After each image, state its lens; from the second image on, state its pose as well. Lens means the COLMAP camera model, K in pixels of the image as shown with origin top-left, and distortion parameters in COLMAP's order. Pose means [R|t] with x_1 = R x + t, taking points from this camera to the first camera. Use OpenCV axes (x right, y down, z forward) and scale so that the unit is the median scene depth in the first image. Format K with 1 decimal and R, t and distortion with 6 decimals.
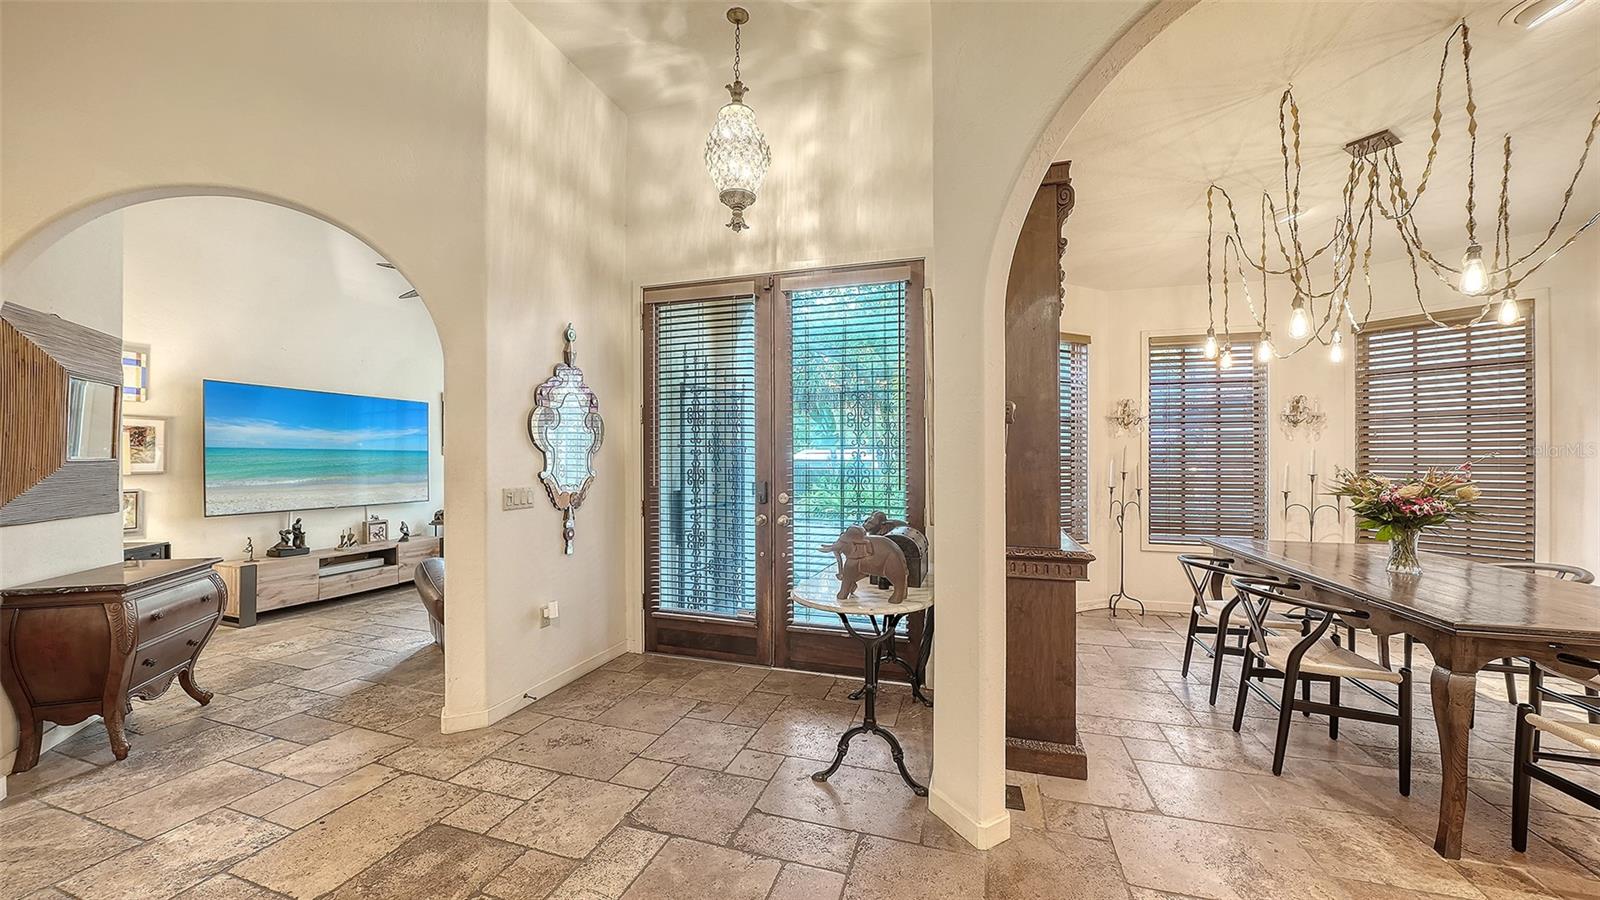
lens RADIAL K [[560.1, 0, 806.7], [0, 560.1, 461.1], [0, 0, 1]] dist [-0.031023, 0.004202]
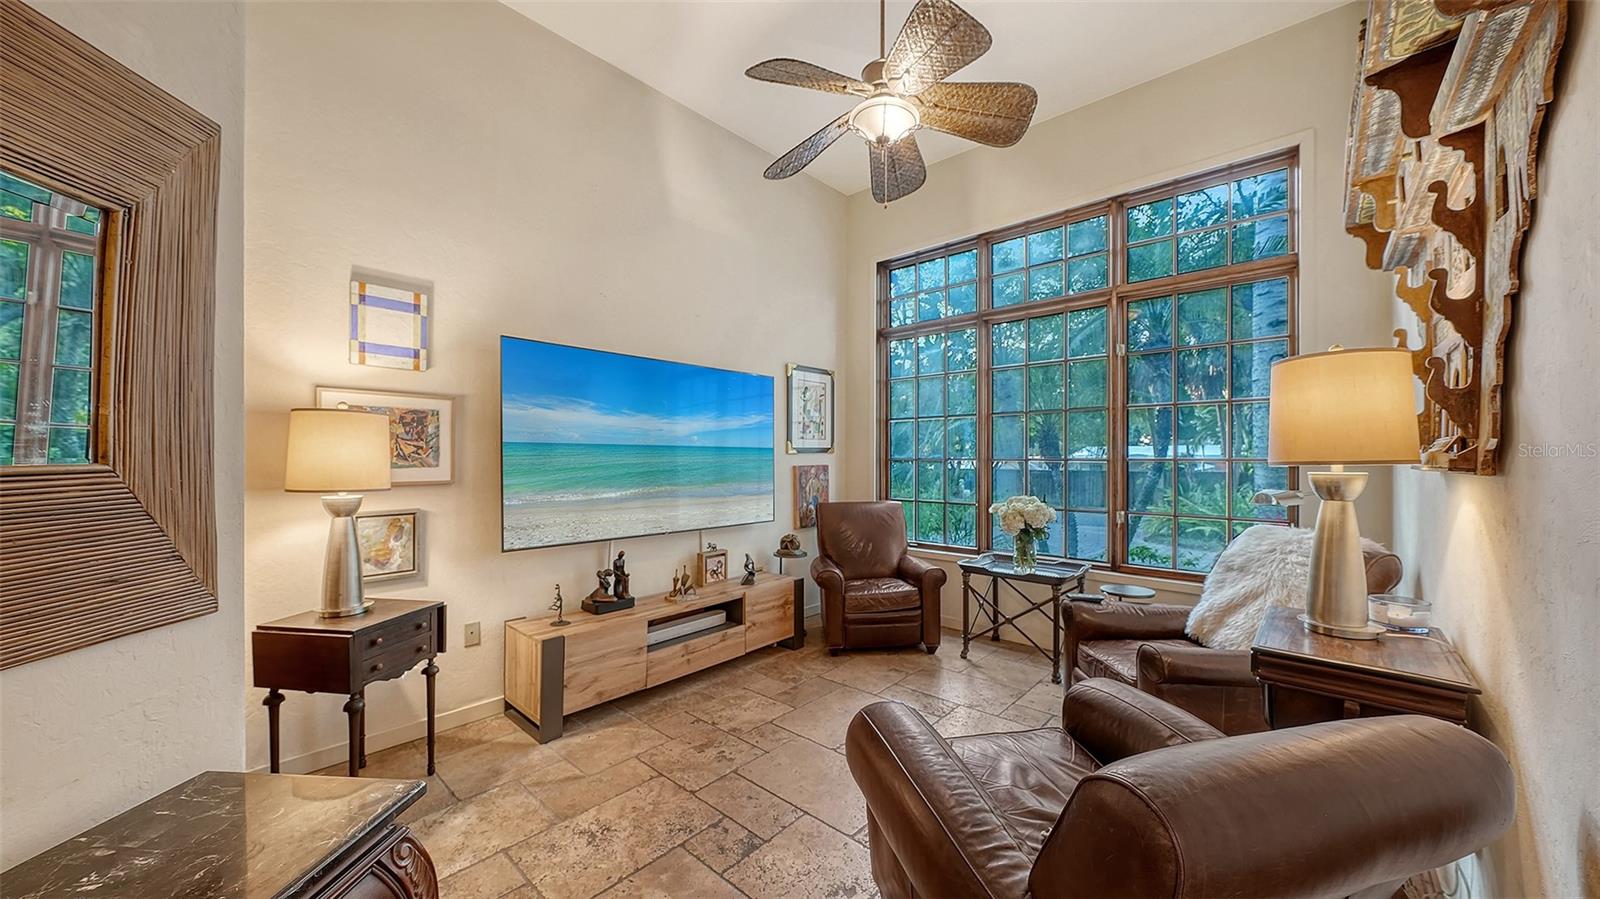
lens RADIAL K [[554.2, 0, 800.3], [0, 554.2, 455.2], [0, 0, 1]] dist [0.000456, -0.002113]
pose [[0.905959, -0.004916, -0.423336, -0.509682], [0.001353, 0.999961, -0.008715, -0.004213], [0.423362, 0.007323, 0.905931, 0.549270]]
